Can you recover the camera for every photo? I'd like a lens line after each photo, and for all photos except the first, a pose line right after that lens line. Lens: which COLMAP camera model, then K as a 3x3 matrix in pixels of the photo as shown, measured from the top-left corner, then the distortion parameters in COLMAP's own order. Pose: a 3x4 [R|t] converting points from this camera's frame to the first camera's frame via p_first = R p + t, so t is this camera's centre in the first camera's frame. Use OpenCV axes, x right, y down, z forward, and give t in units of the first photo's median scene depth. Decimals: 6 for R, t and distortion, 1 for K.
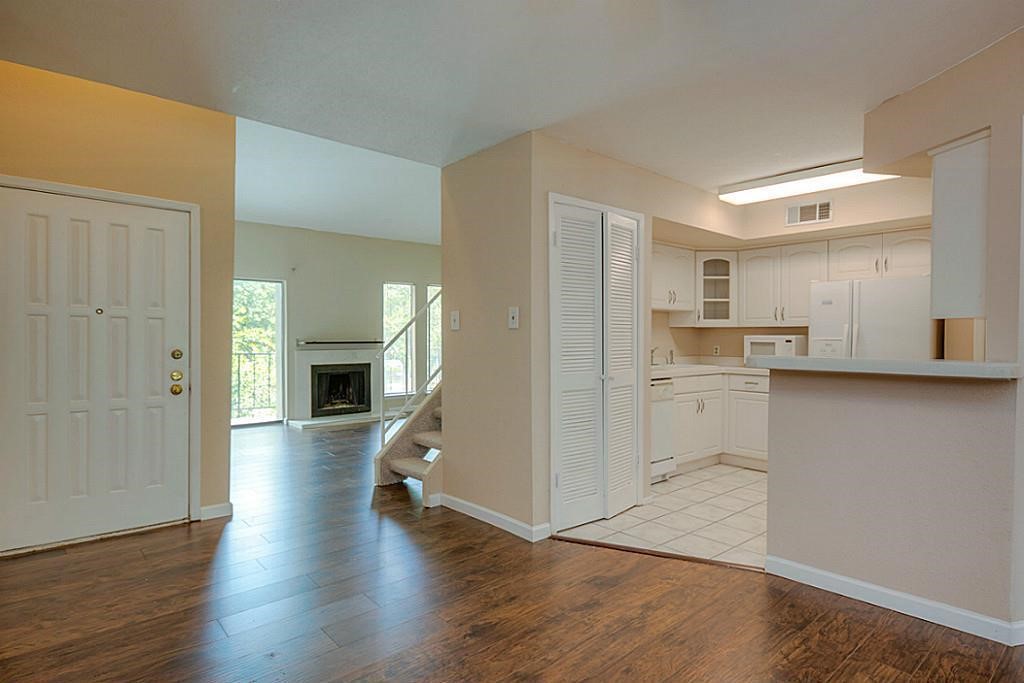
lens RADIAL K [[549.3, 0, 563.5], [0, 549.3, 347.2], [0, 0, 1]] dist [-0.032846, 0.002668]
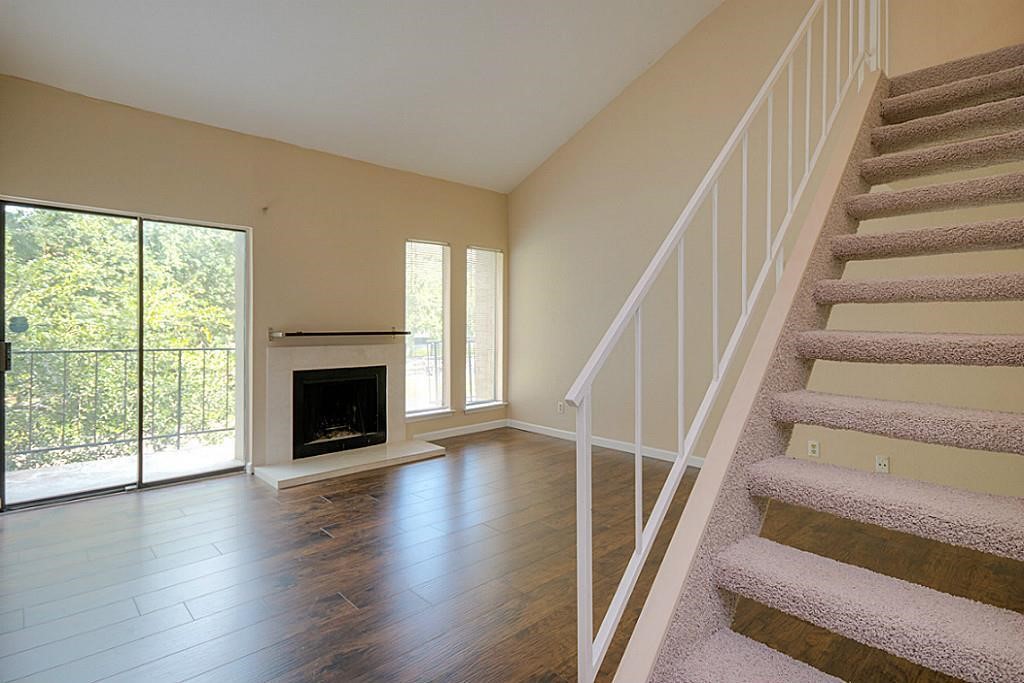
lens RADIAL K [[514.5, 0, 515.3], [0, 514.5, 326.0], [0, 0, 1]] dist [-0.017053, 0.002999]
pose [[0.999978, 0.002370, -0.006256, -0.201989], [-0.002459, 0.999897, -0.014164, -0.009313], [0.006221, 0.014179, 0.999880, 0.410097]]
